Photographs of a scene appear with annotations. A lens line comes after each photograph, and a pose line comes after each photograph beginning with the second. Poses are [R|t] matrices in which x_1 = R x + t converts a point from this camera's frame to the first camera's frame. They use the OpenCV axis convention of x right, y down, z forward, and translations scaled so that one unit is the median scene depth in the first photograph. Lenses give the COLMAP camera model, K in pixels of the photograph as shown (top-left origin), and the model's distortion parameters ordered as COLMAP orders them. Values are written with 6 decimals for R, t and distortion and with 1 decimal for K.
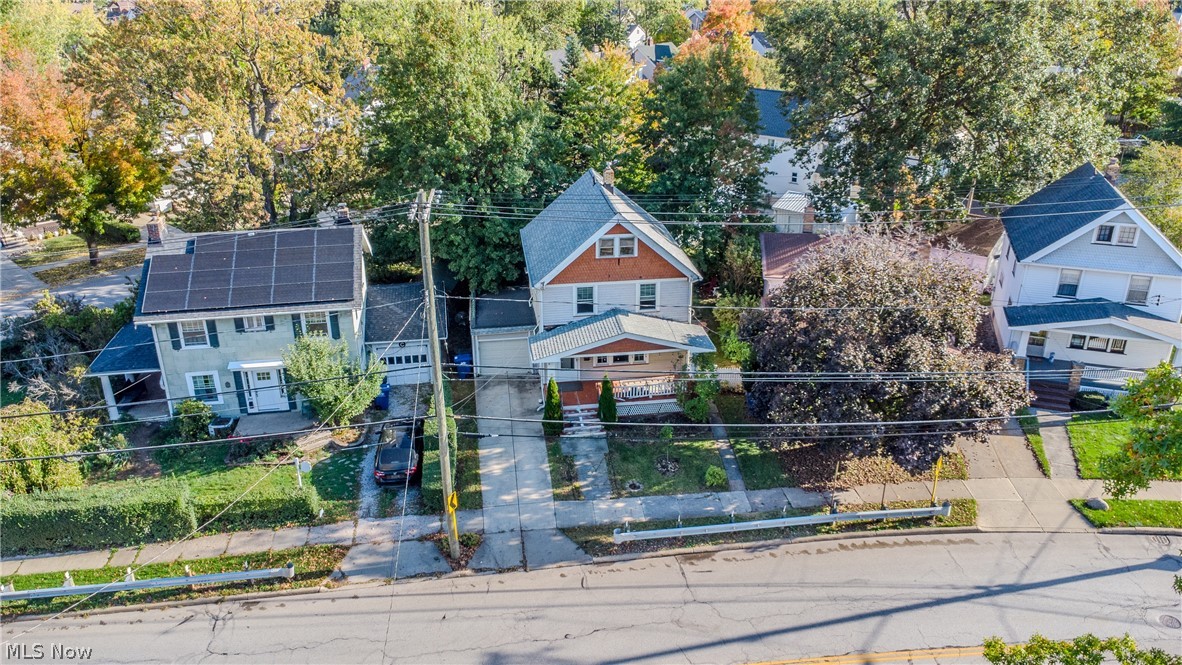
lens RADIAL K [[847.1, 0, 591.0], [0, 847.1, 332.5], [0, 0, 1]] dist [0.008447, -0.005321]
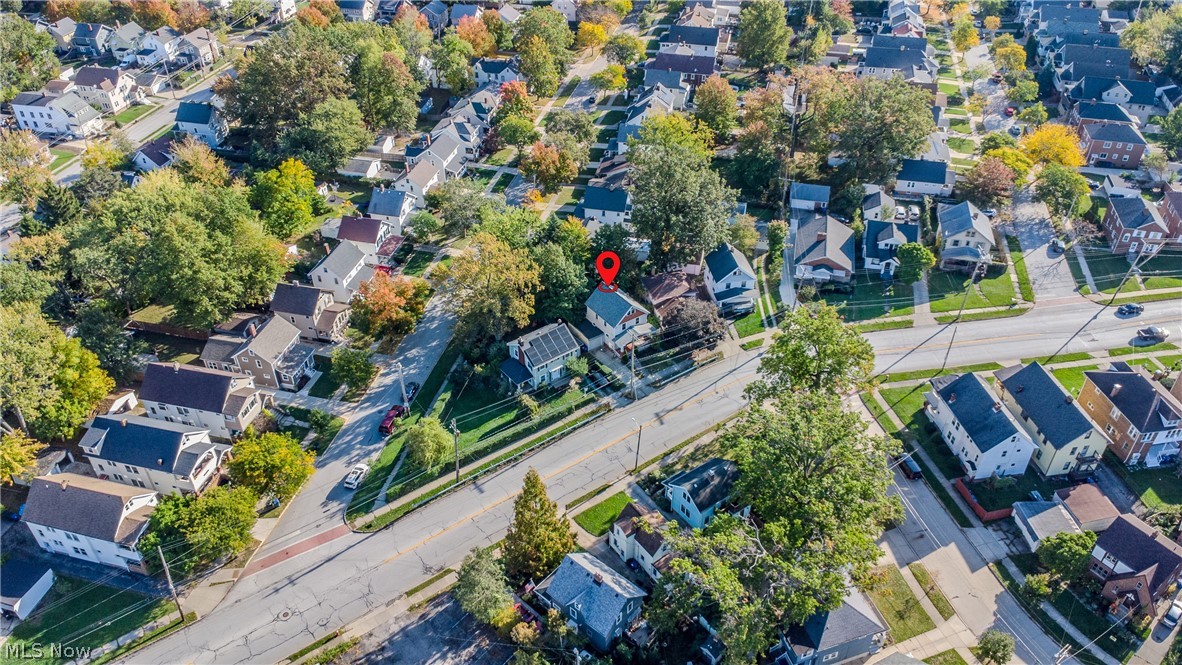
lens RADIAL K [[856.7, 0, 591.0], [0, 856.7, 332.5], [0, 0, 1]] dist [0.045327, -0.078322]
pose [[0.884779, -0.275670, 0.375729, -1.750999], [0.183584, 0.947255, 0.262687, -1.160399], [-0.428326, -0.163442, 0.888720, -2.584068]]
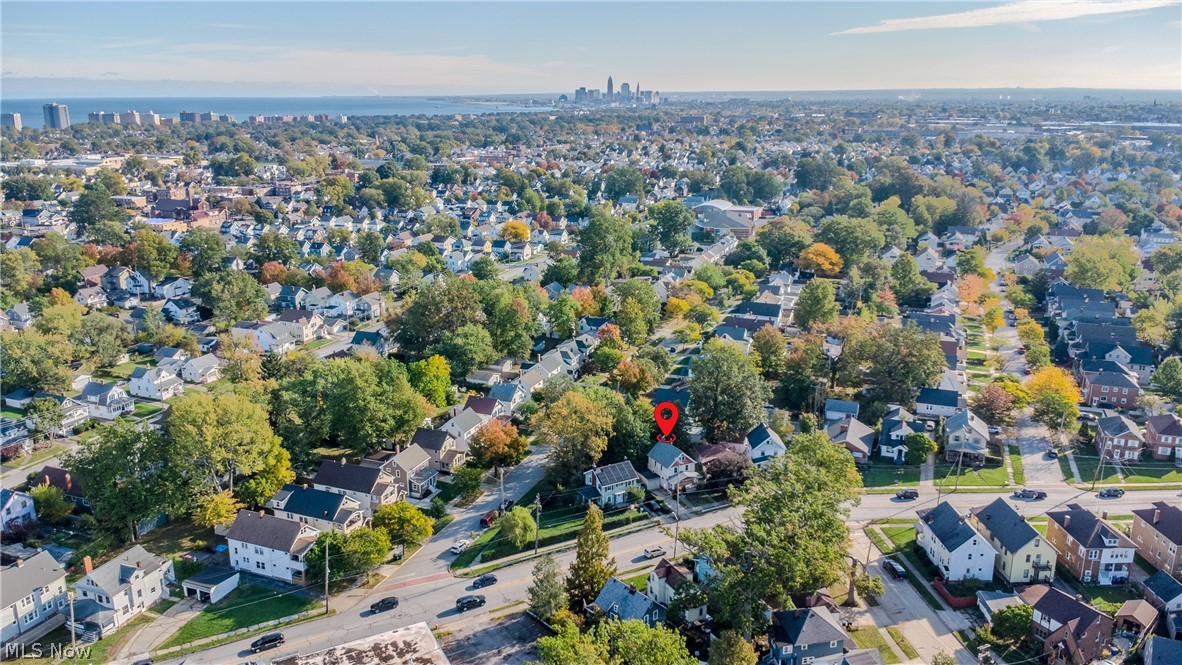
lens RADIAL K [[872.3, 0, 595.6], [0, 872.3, 334.3], [0, 0, 1]] dist [0.005844, 0.000266]
pose [[0.936734, -0.082164, 0.340262, -2.279552], [0.132113, 0.983156, -0.126297, -0.255133], [-0.324154, 0.163260, 0.931810, -3.978296]]
